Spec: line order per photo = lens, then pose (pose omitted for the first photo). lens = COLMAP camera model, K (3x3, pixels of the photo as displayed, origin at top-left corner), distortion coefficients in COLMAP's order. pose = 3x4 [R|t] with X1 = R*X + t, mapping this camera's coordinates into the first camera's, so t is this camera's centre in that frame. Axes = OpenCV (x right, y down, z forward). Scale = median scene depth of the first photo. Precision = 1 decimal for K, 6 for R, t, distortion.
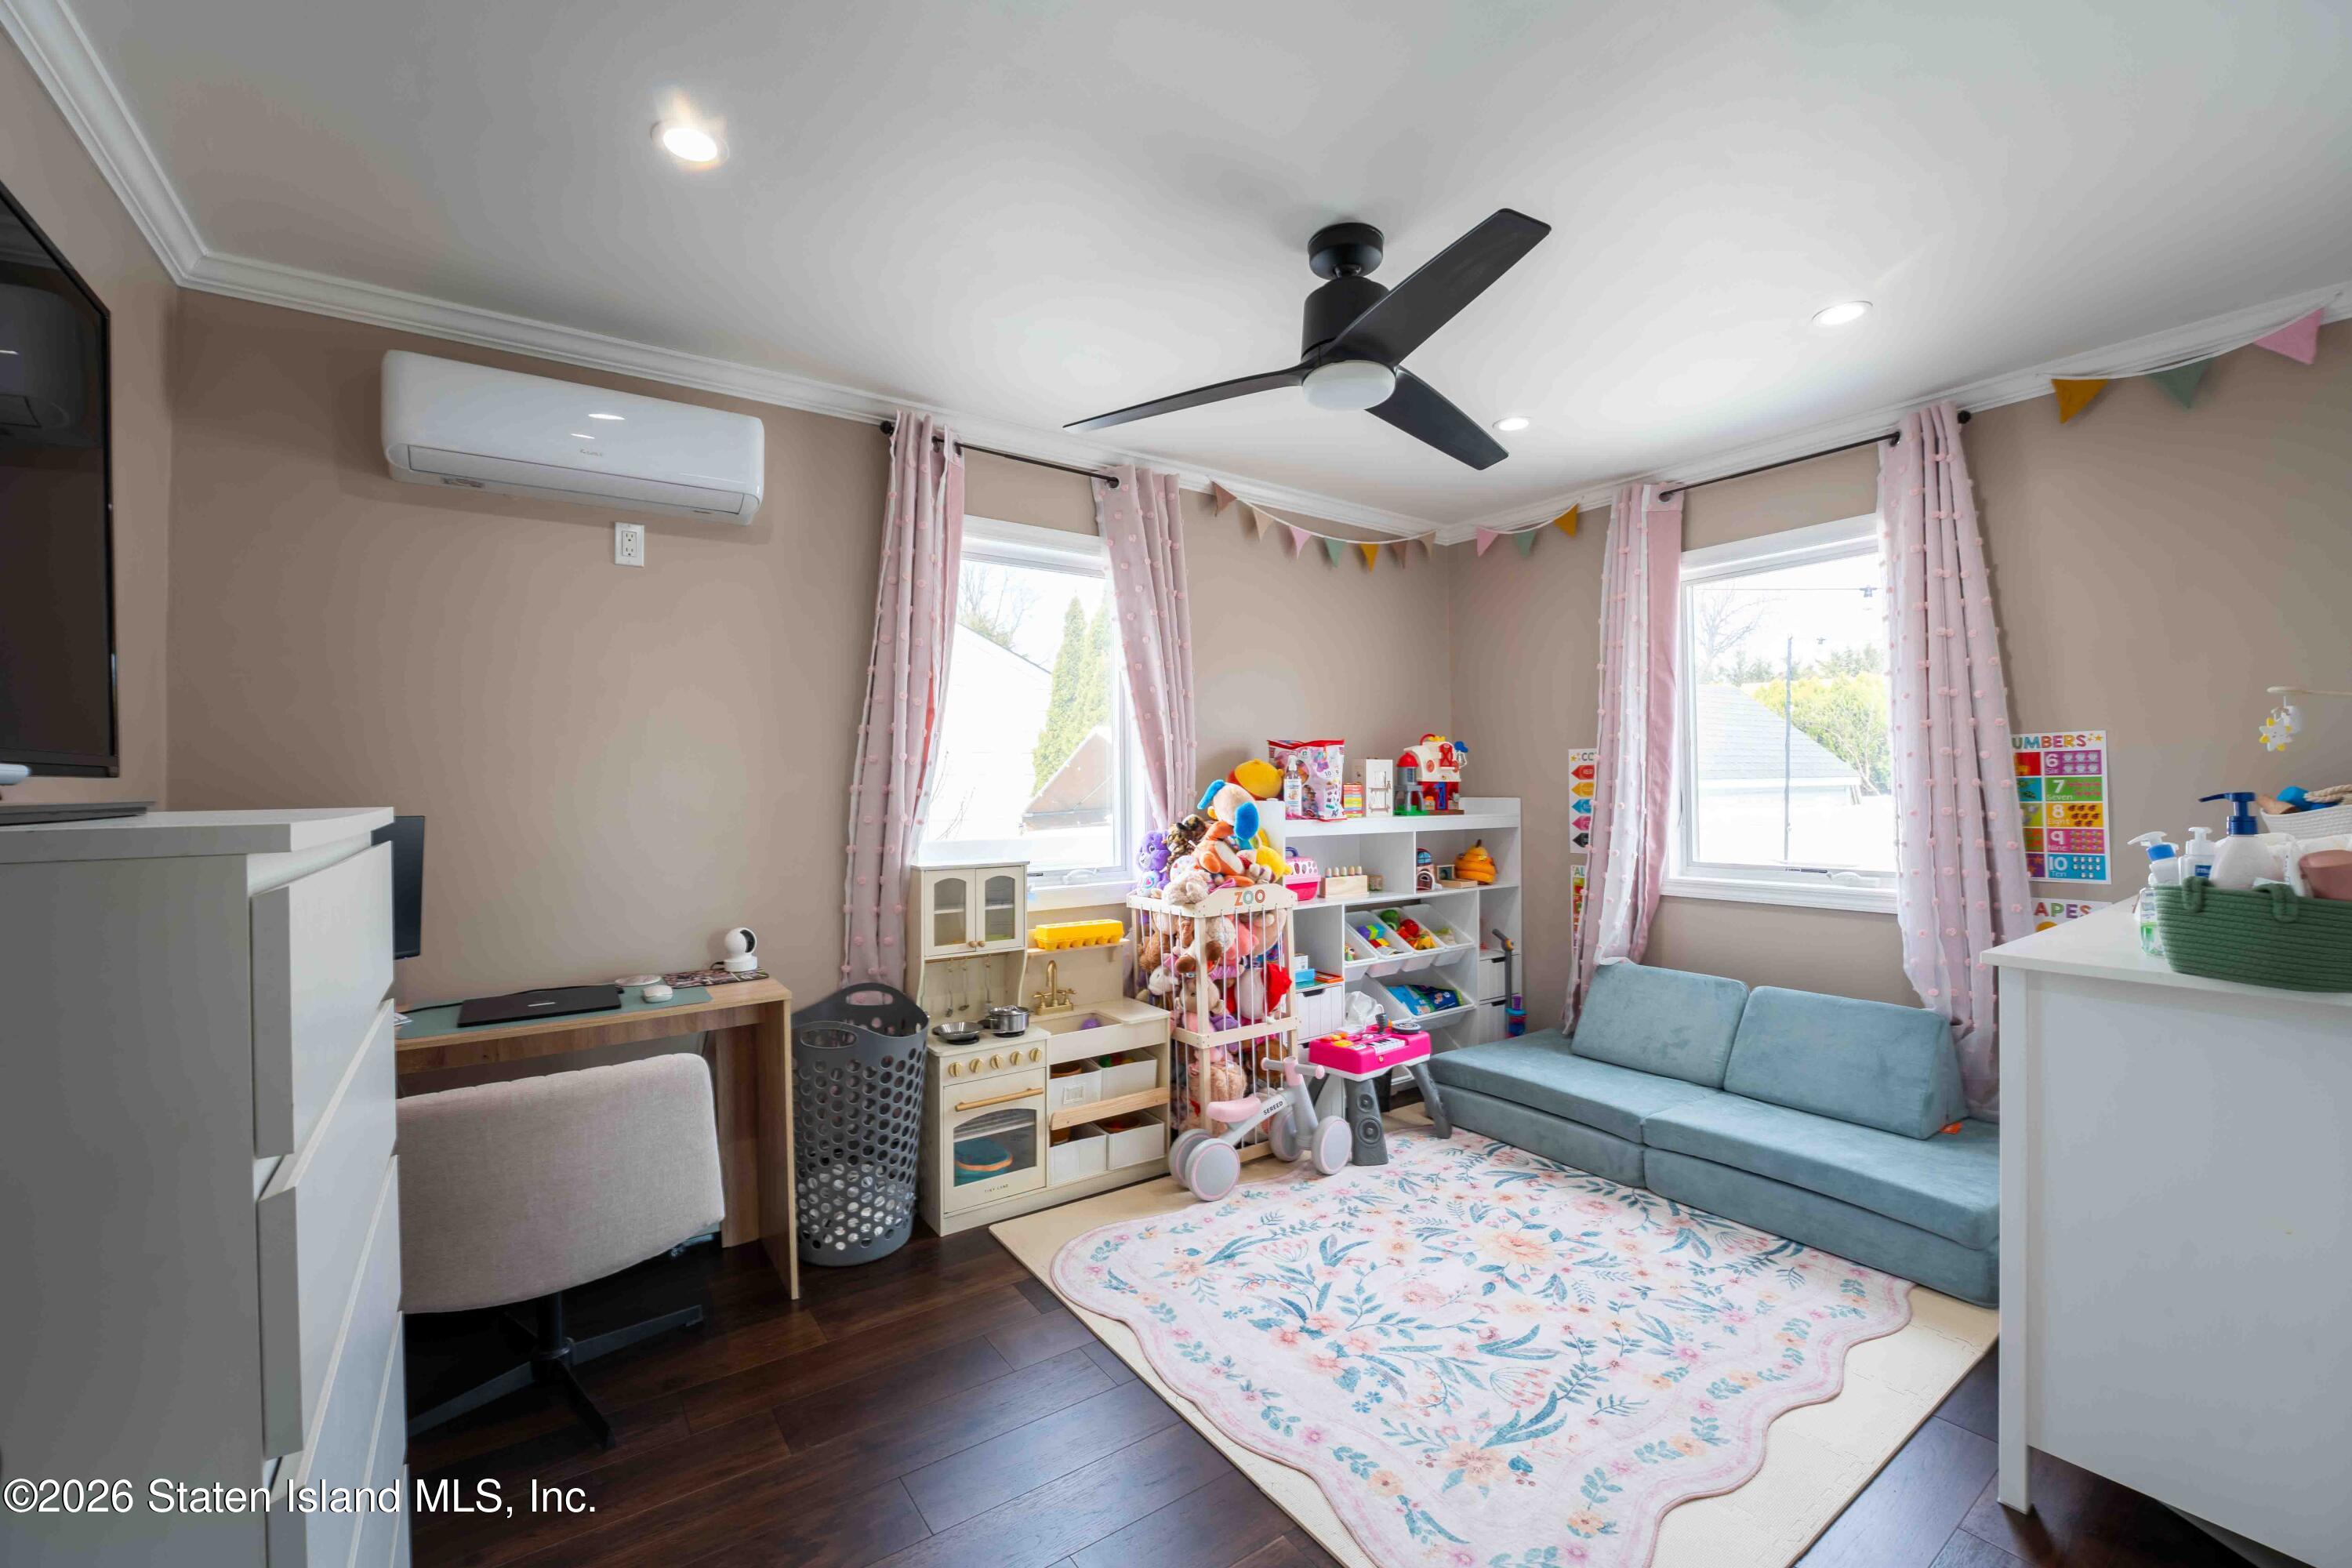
lens RADIAL K [[953.2, 0, 1163.8], [0, 953.2, 770.7], [0, 0, 1]] dist [-0.026543, -0.000530]
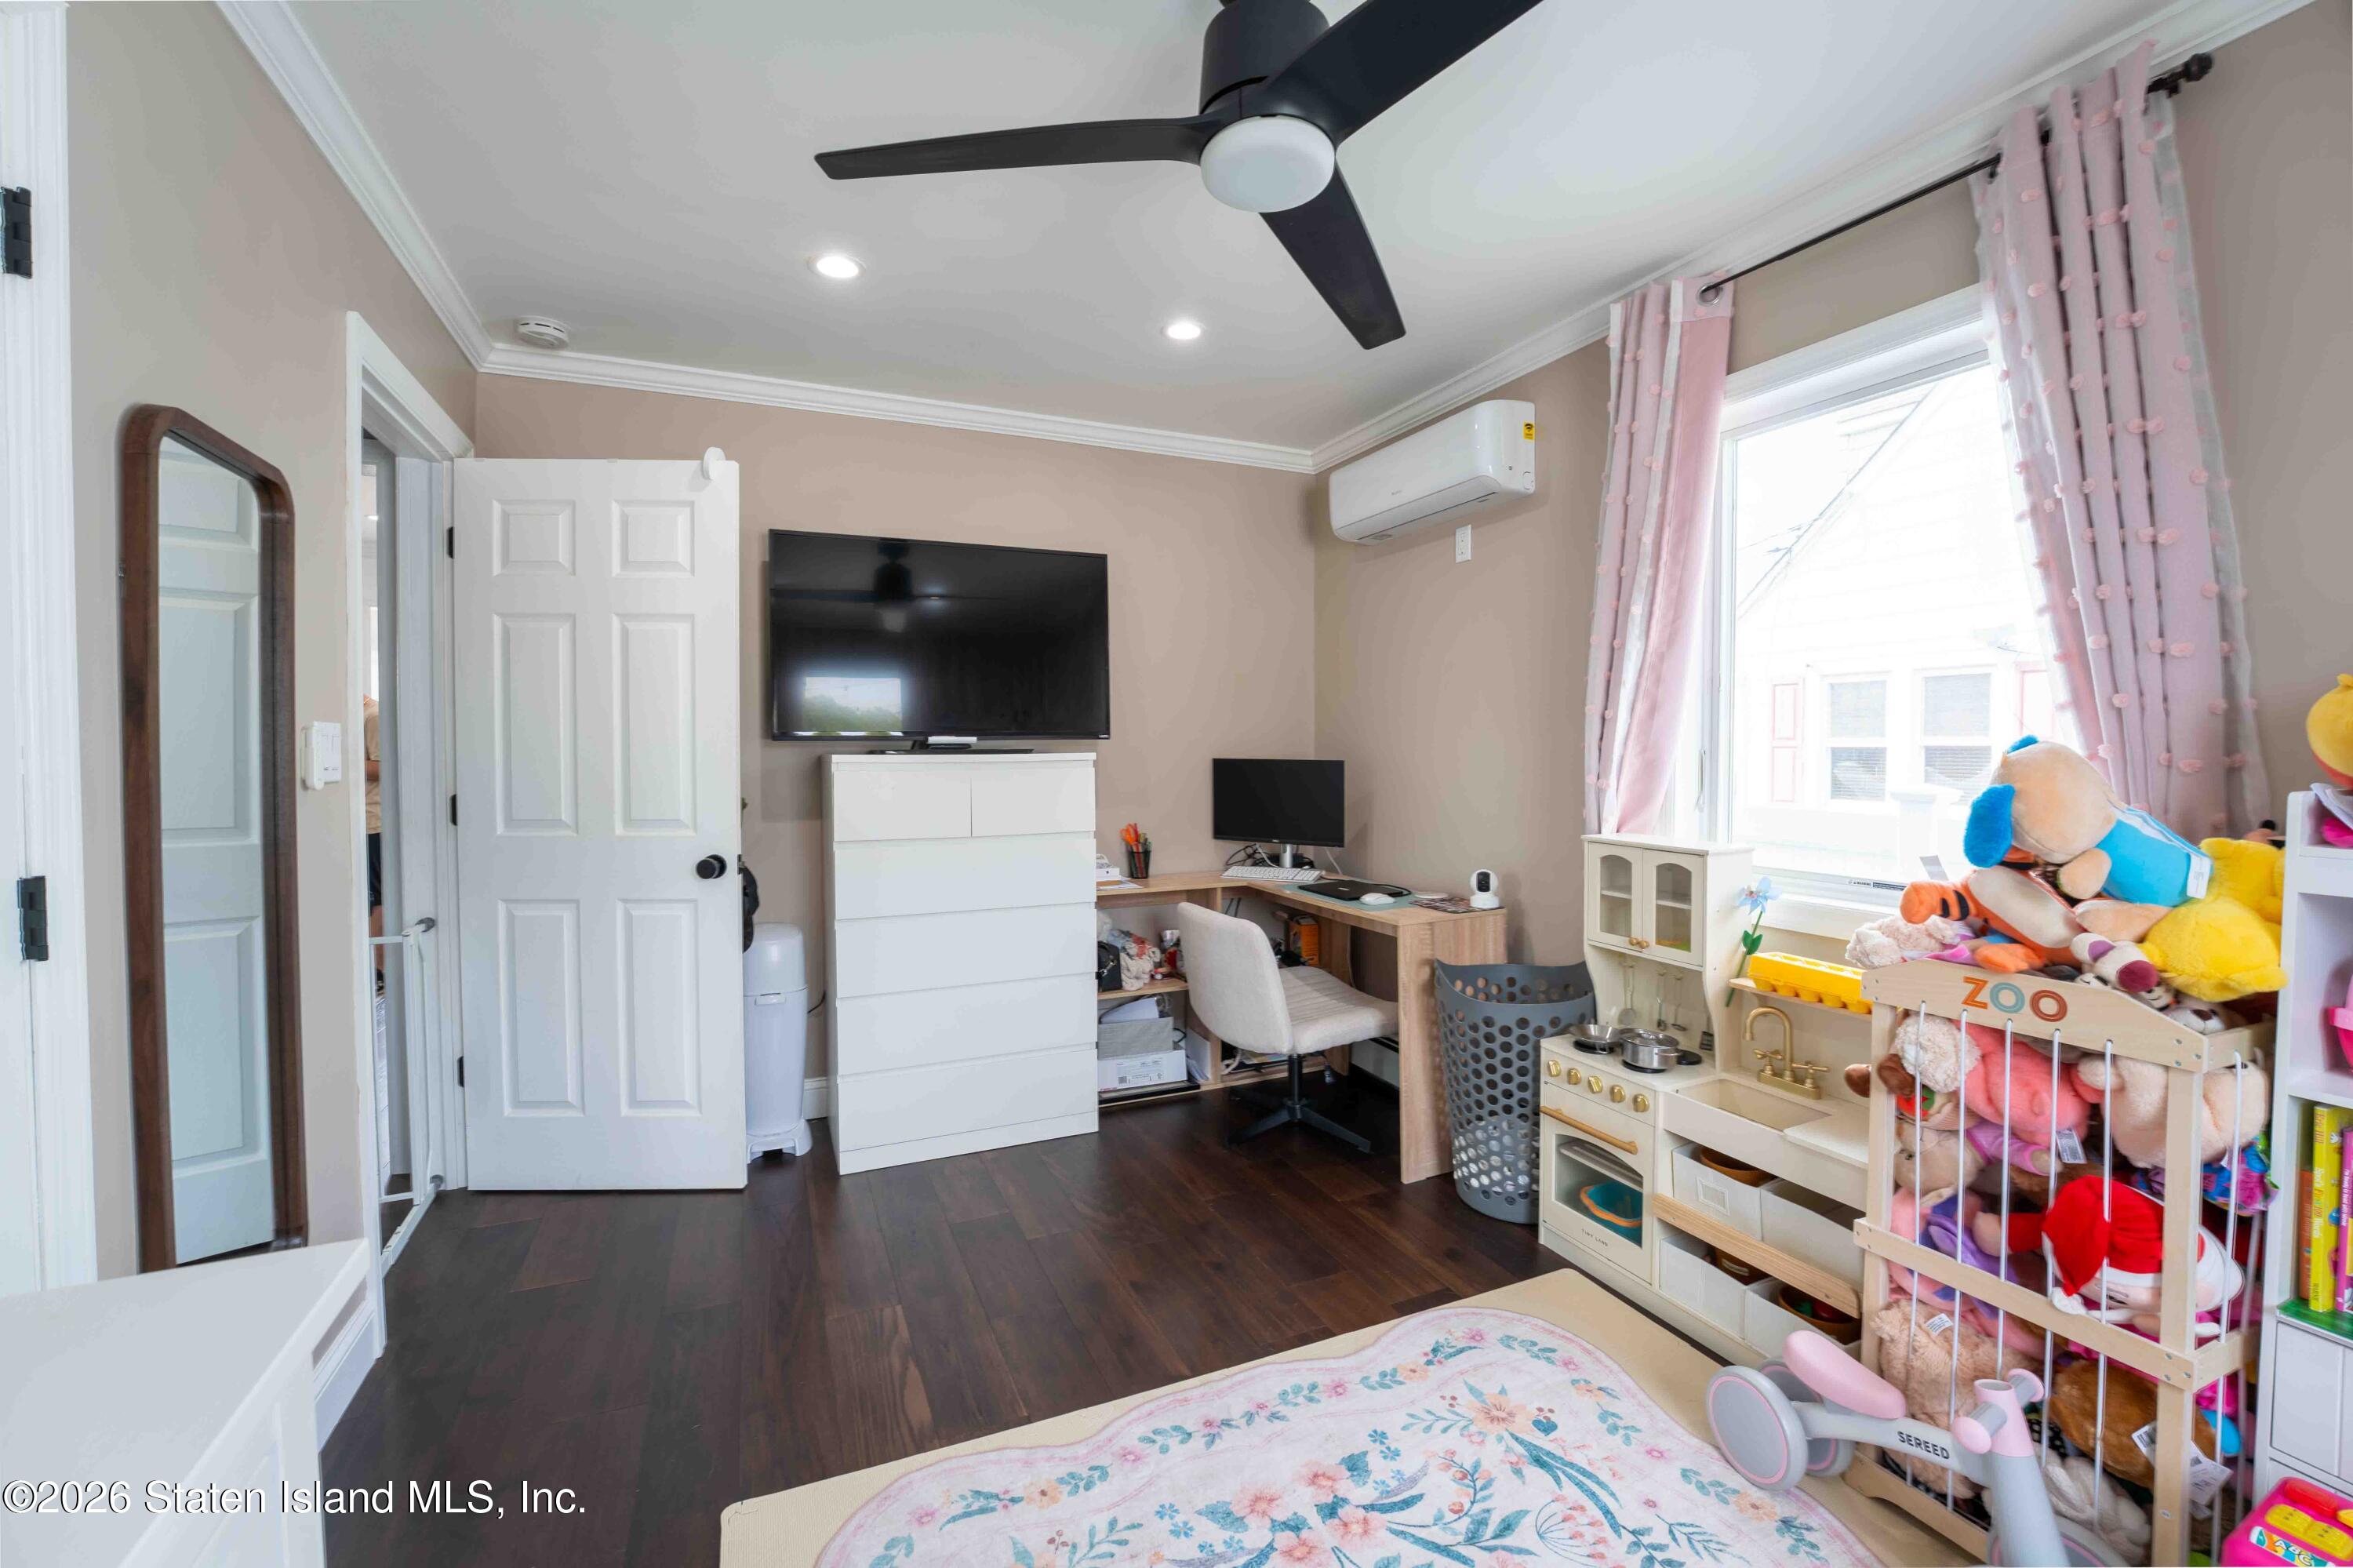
lens RADIAL K [[953.7, 0, 1164.3], [0, 953.7, 770.7], [0, 0, 1]] dist [-0.026543, -0.000530]
pose [[-0.197749, 0.032650, -0.979709, 0.708960], [0.016360, 0.999416, 0.030005, 0.009936], [0.980116, -0.010095, -0.198167, 0.840751]]
